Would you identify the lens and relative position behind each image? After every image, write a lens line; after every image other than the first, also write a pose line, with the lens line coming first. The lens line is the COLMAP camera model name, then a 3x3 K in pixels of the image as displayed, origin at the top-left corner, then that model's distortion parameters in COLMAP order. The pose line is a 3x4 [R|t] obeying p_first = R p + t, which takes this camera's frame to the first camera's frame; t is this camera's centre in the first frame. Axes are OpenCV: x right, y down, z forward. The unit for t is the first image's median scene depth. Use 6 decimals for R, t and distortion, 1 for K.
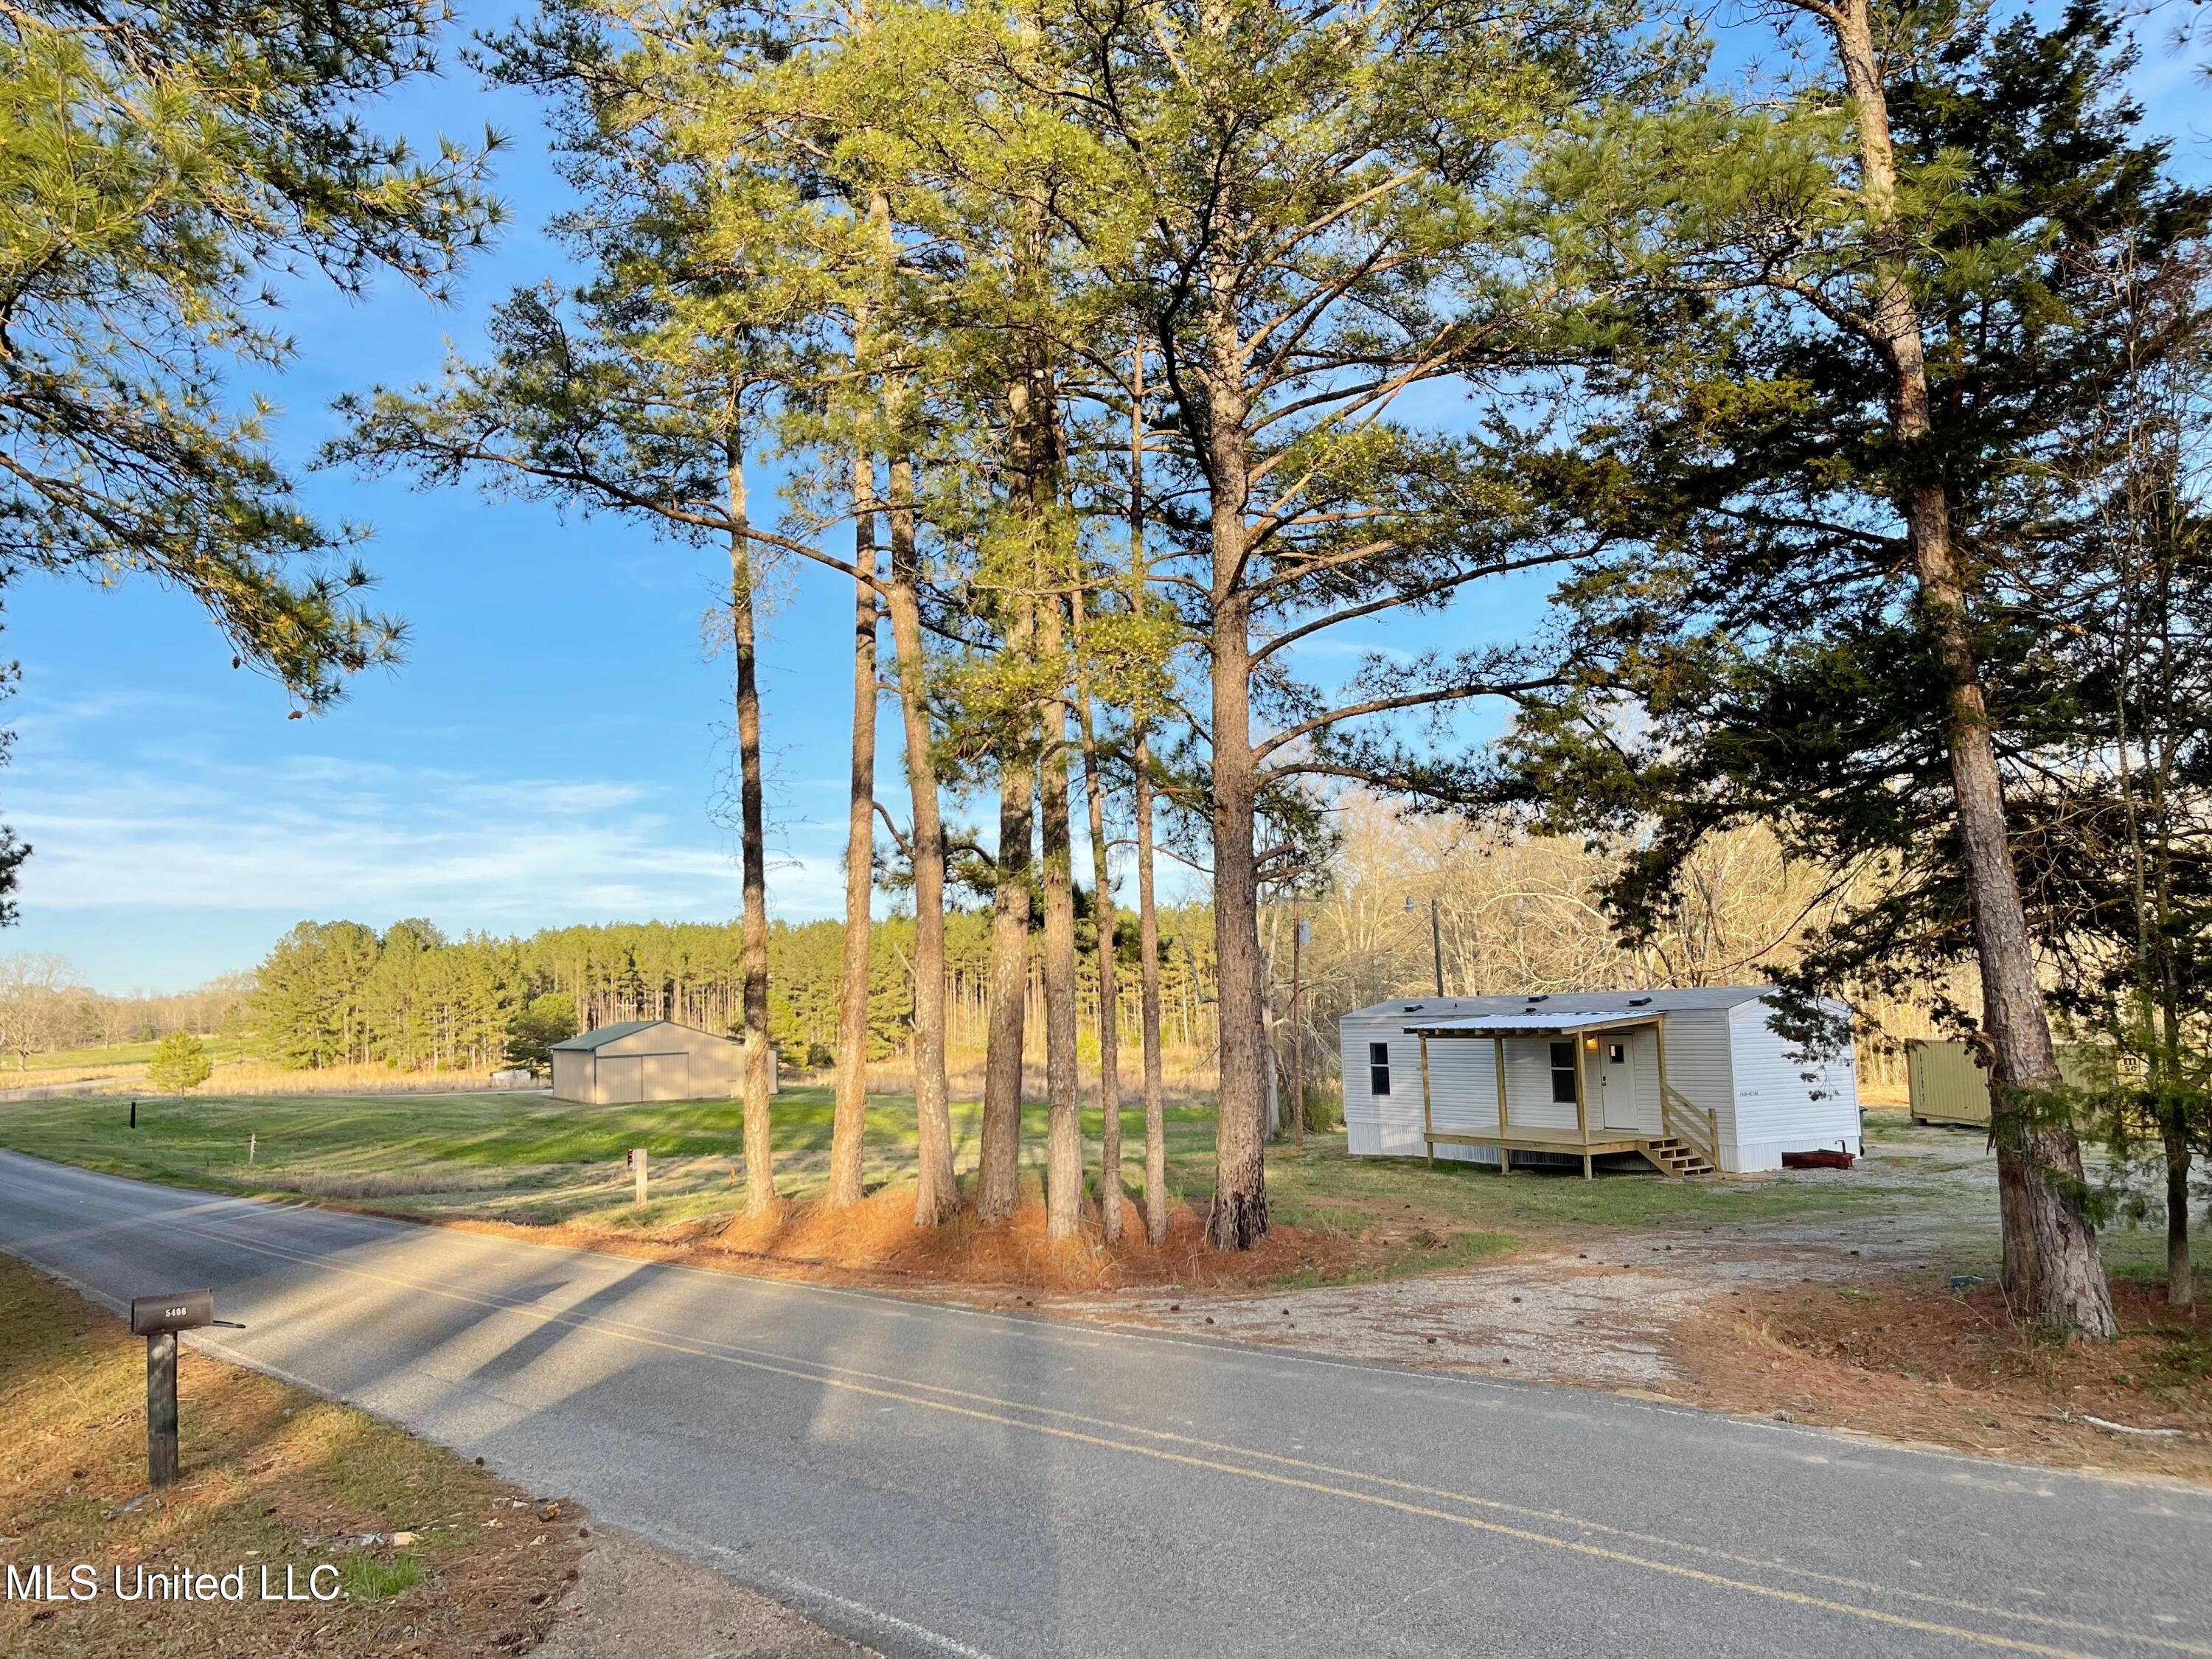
lens RADIAL K [[1631.7, 0, 1106.0], [0, 1631.7, 829.5], [0, 0, 1]] dist [0.001017, 0.000101]
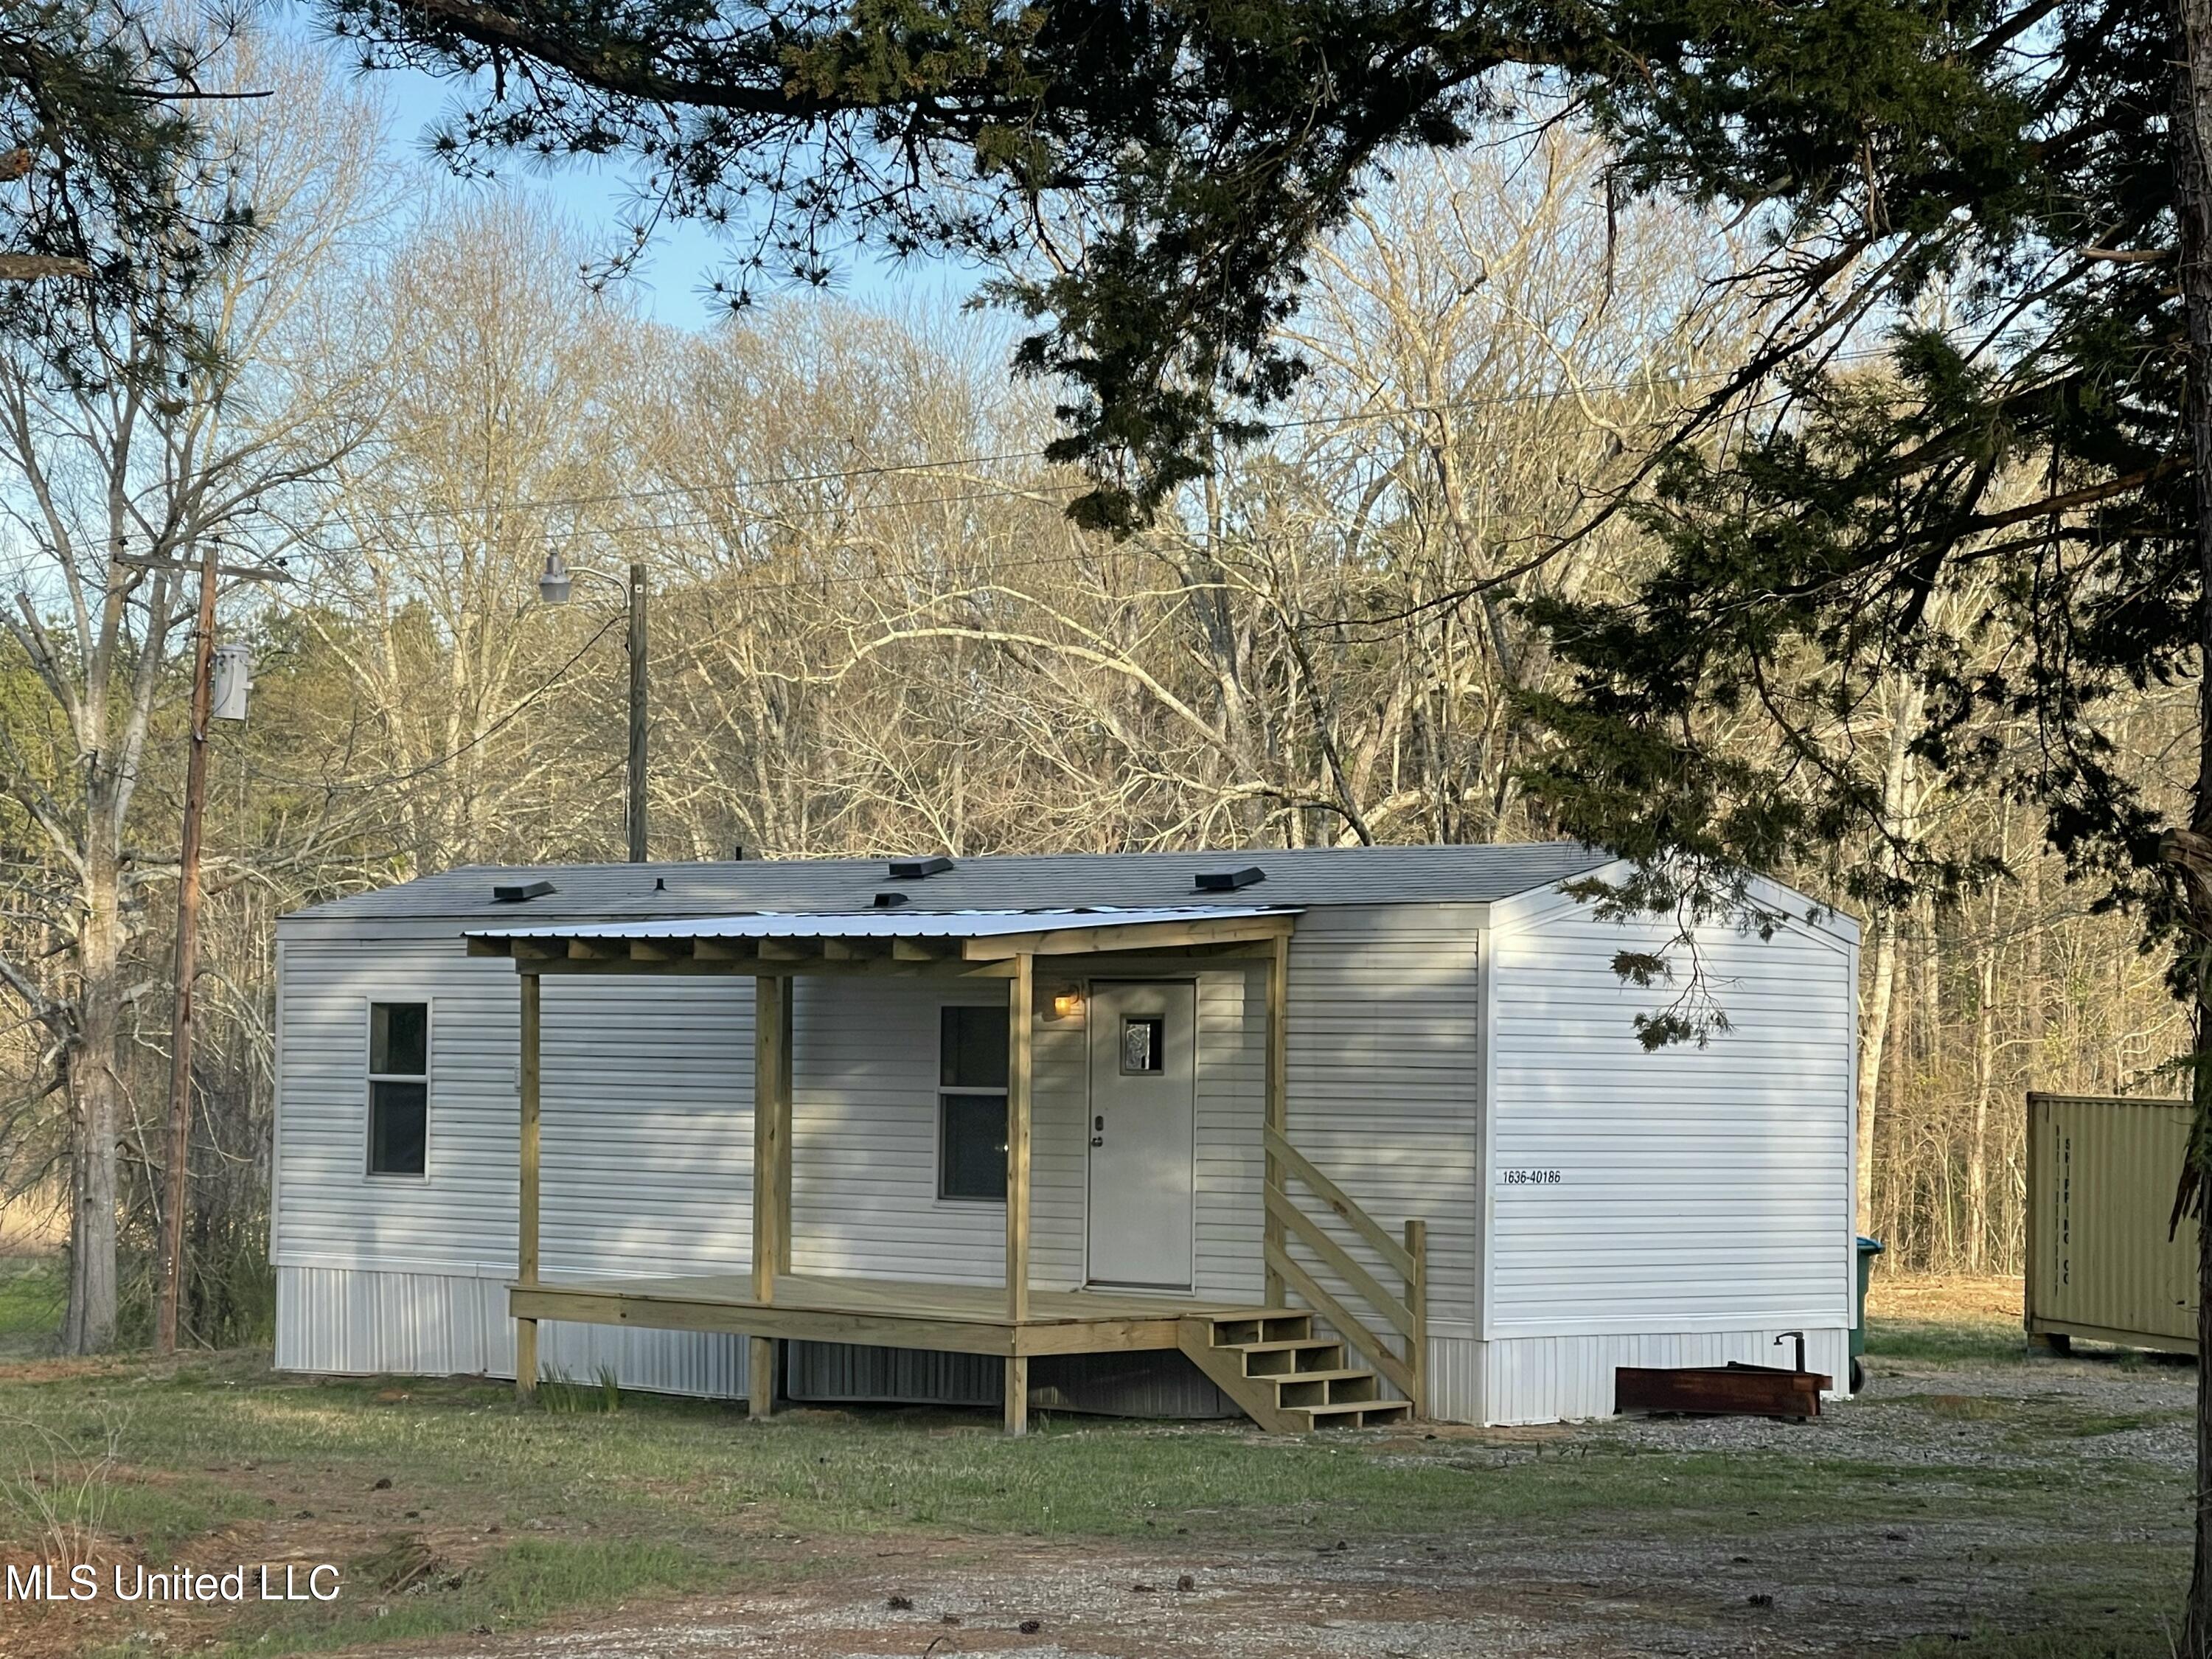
lens RADIAL K [[5065.6, 0, 1106.0], [0, 5065.6, 829.5], [0, 0, 1]] dist [0.070307, 0.350746]
pose [[0.964751, 0.058160, 0.256657, 0.069234], [-0.072527, 0.996265, 0.046866, 0.062581], [-0.252973, -0.063828, 0.965366, 0.096911]]
